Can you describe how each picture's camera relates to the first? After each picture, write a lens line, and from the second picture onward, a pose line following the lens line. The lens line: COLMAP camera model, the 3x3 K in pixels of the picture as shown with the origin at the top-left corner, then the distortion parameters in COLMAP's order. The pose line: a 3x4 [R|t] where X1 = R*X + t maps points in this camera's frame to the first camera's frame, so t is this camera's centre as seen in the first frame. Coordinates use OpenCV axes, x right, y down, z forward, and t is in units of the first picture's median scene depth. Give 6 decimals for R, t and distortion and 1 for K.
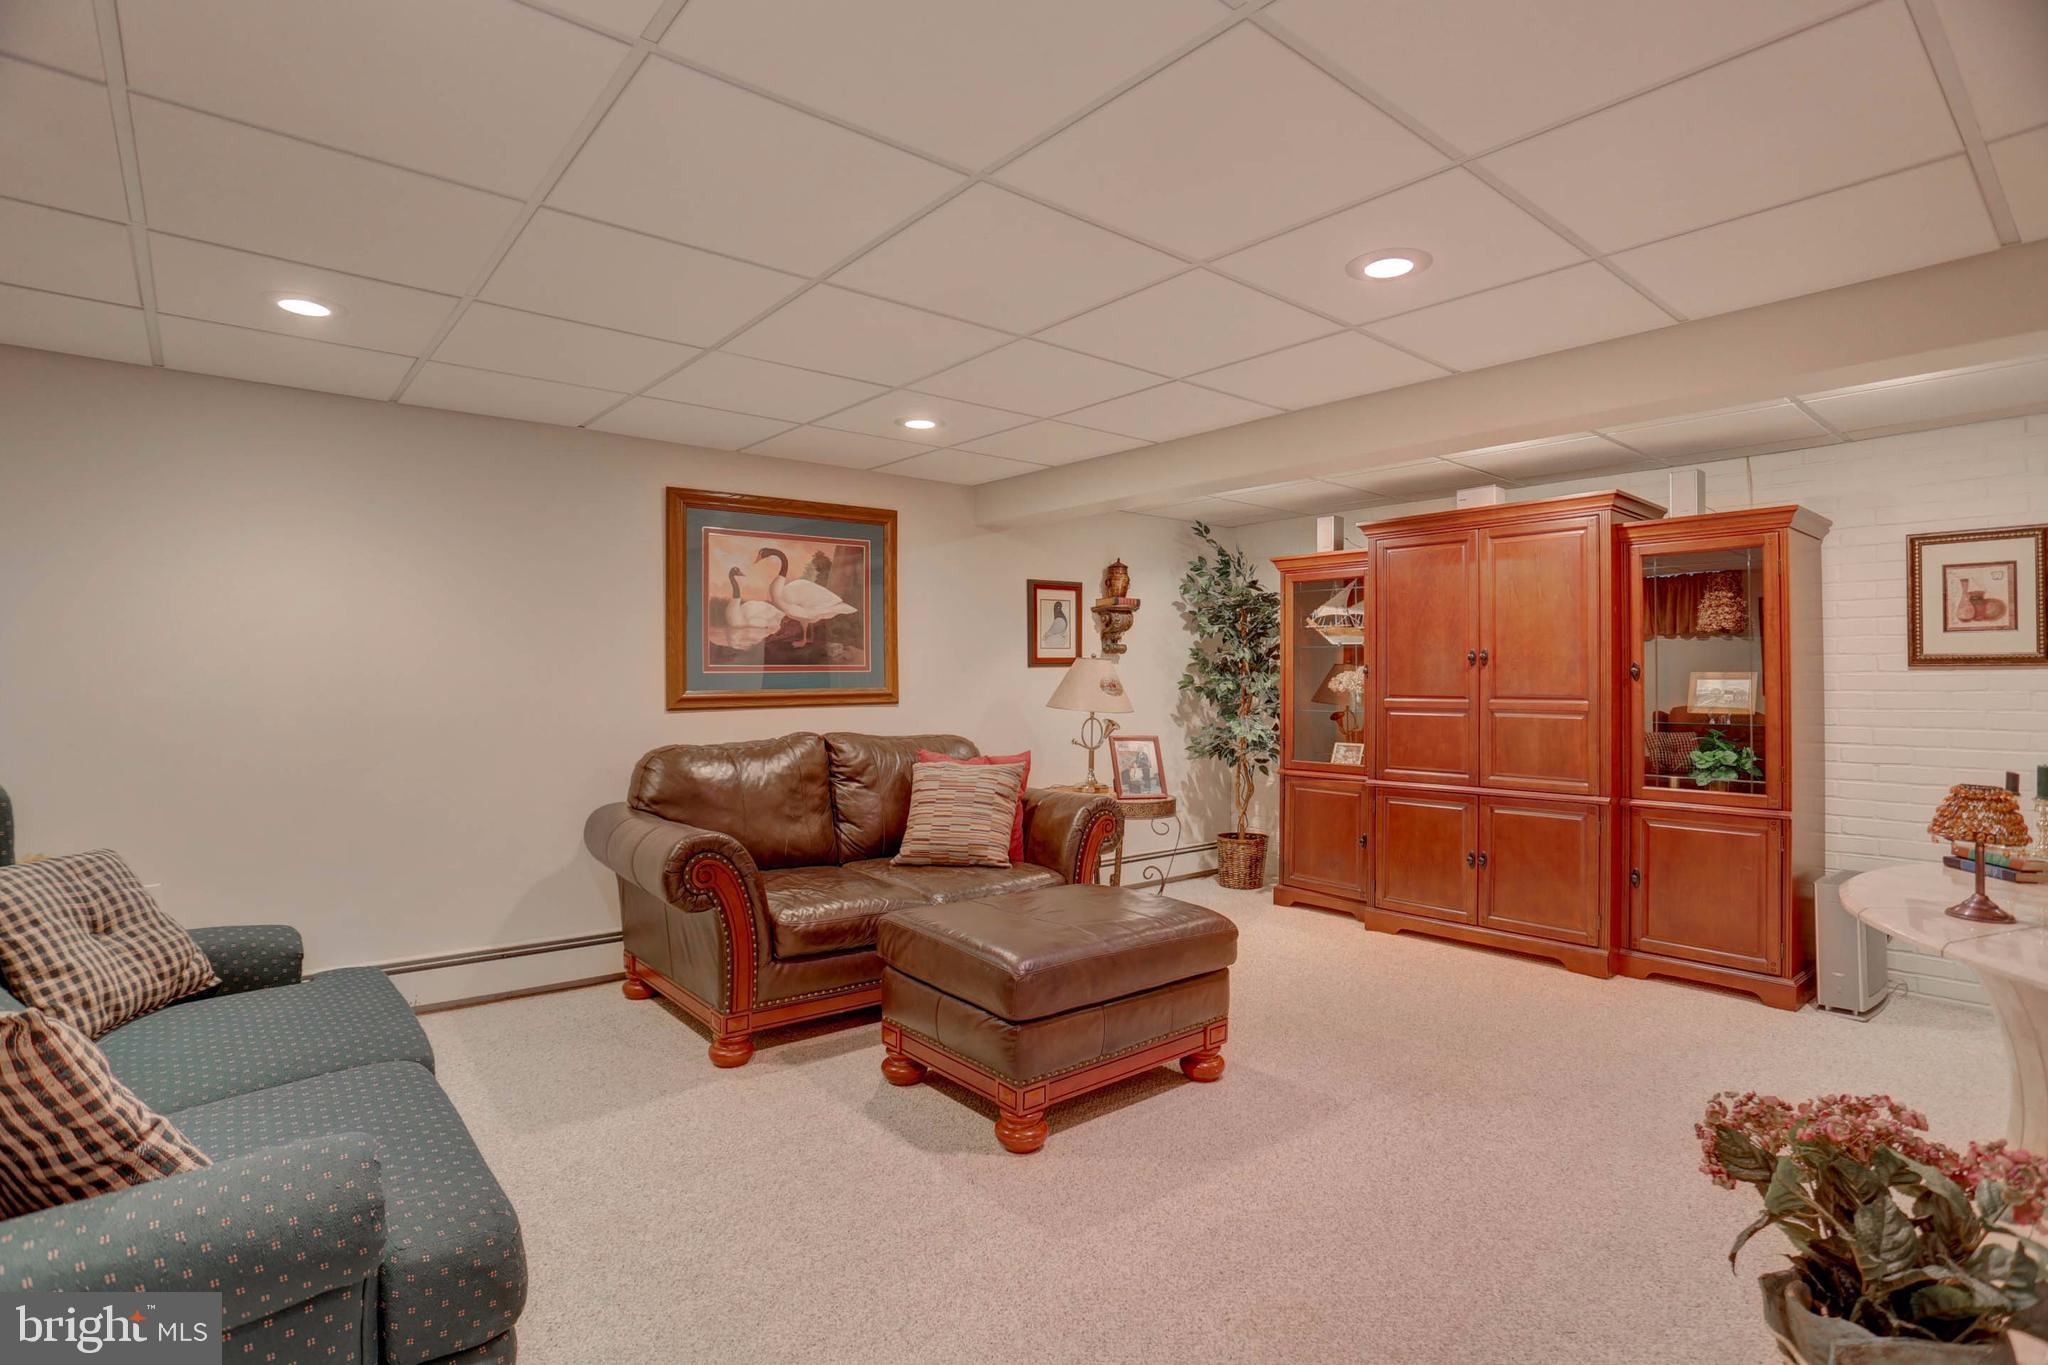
lens RADIAL K [[1019.7, 0, 1024.7], [0, 1019.7, 653.7], [0, 0, 1]] dist [-0.065199, 0.024337]
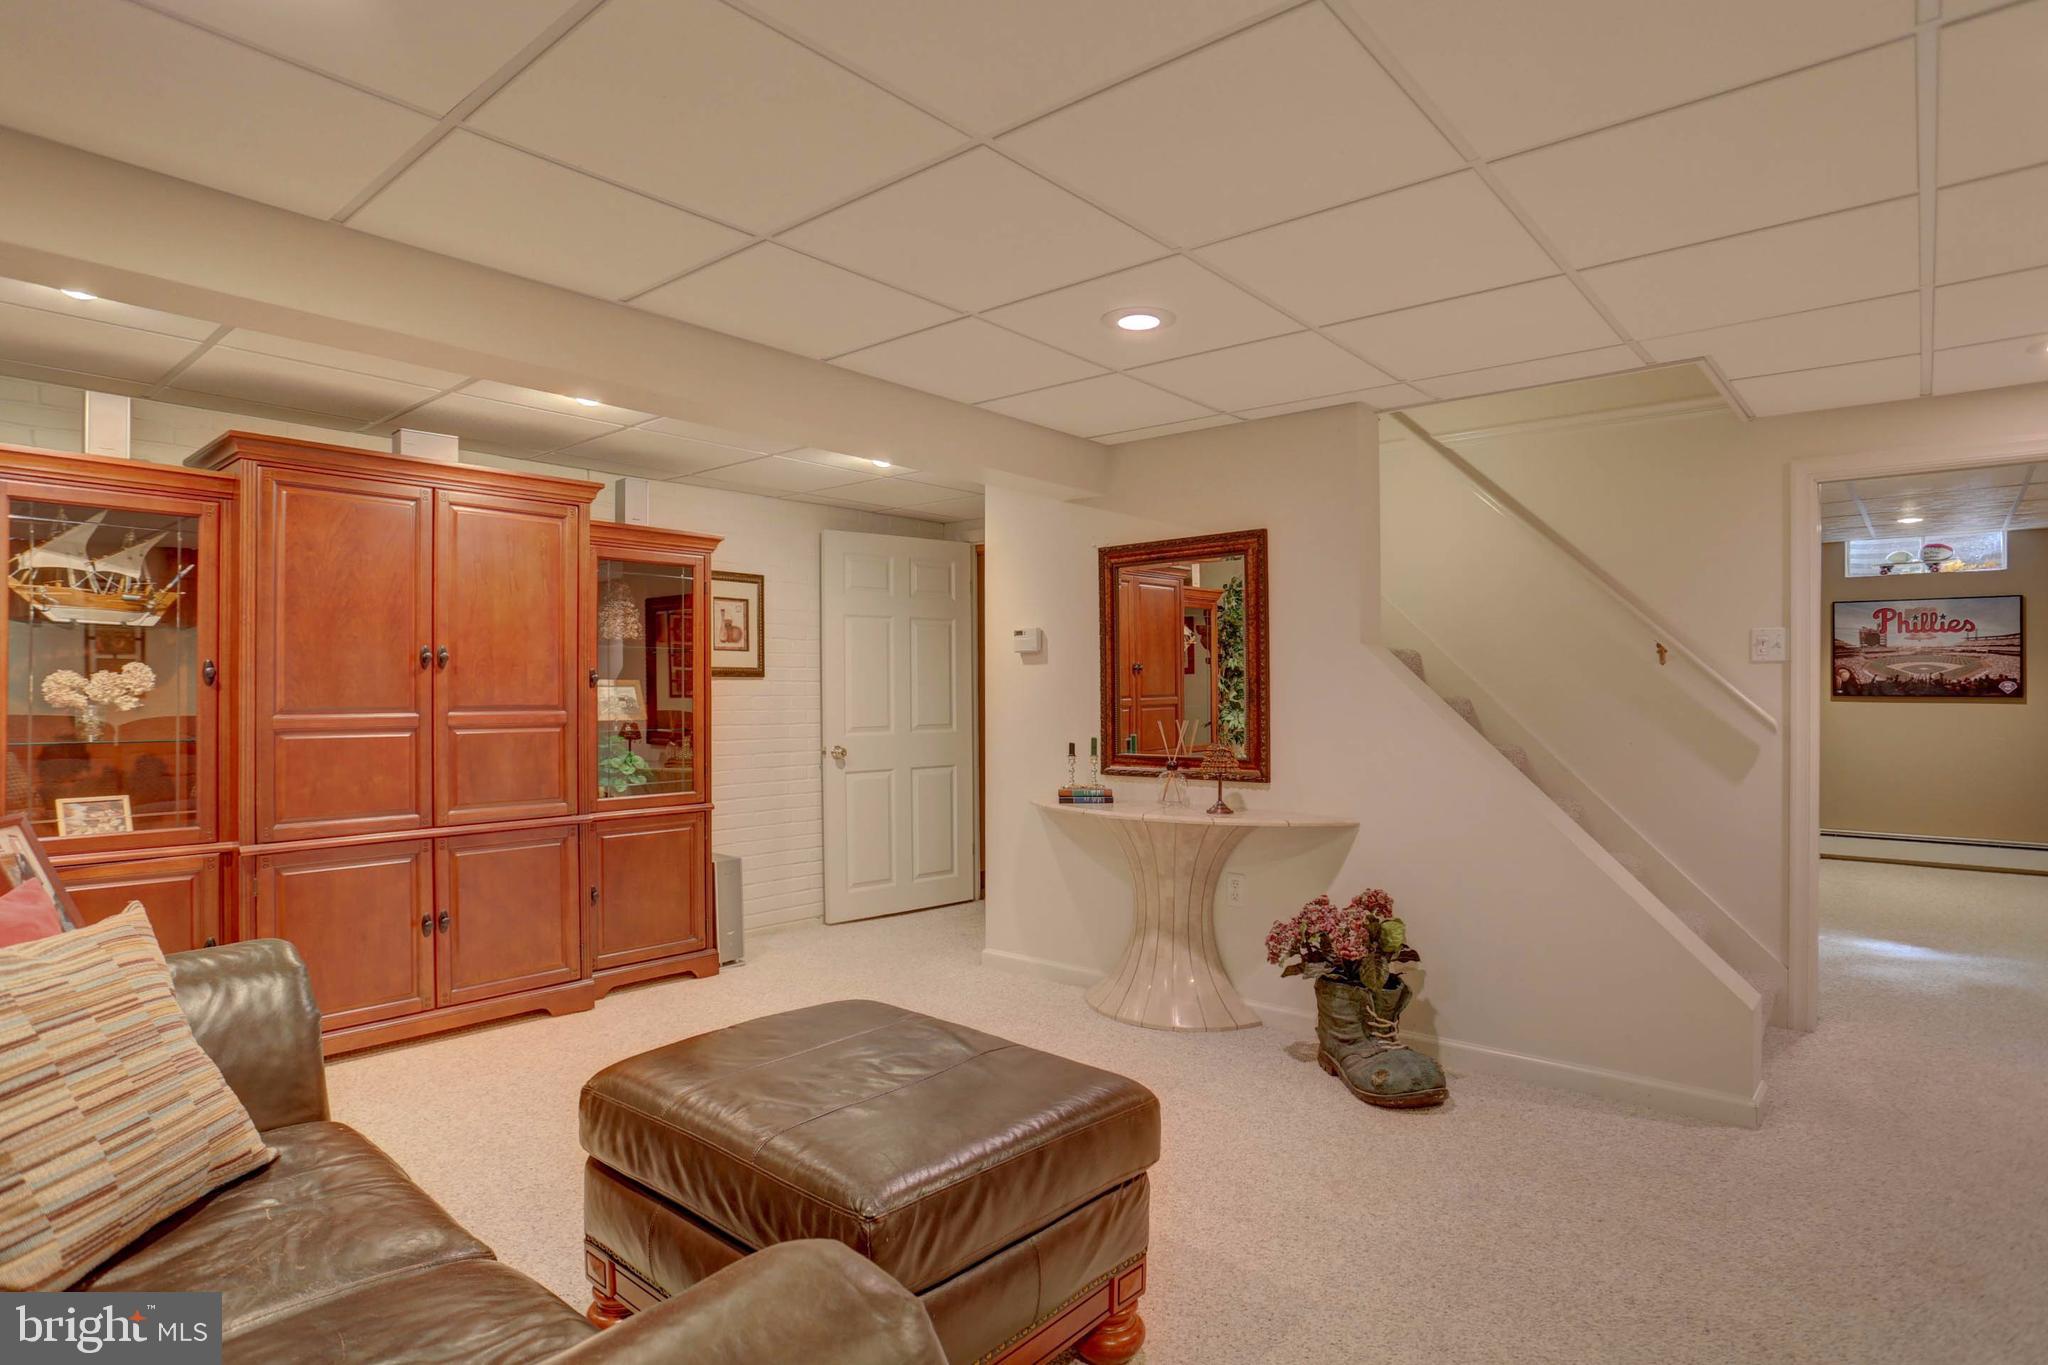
lens RADIAL K [[1110.1, 0, 1024.0], [0, 1110.1, 682.5], [0, 0, 1]] dist [0.023742, -0.000151]
pose [[-0.151577, 0.000684, 0.988445, -0.824002], [-0.031348, 0.999493, -0.005499, 0.023711], [-0.987948, -0.031819, -0.151479, 1.241363]]
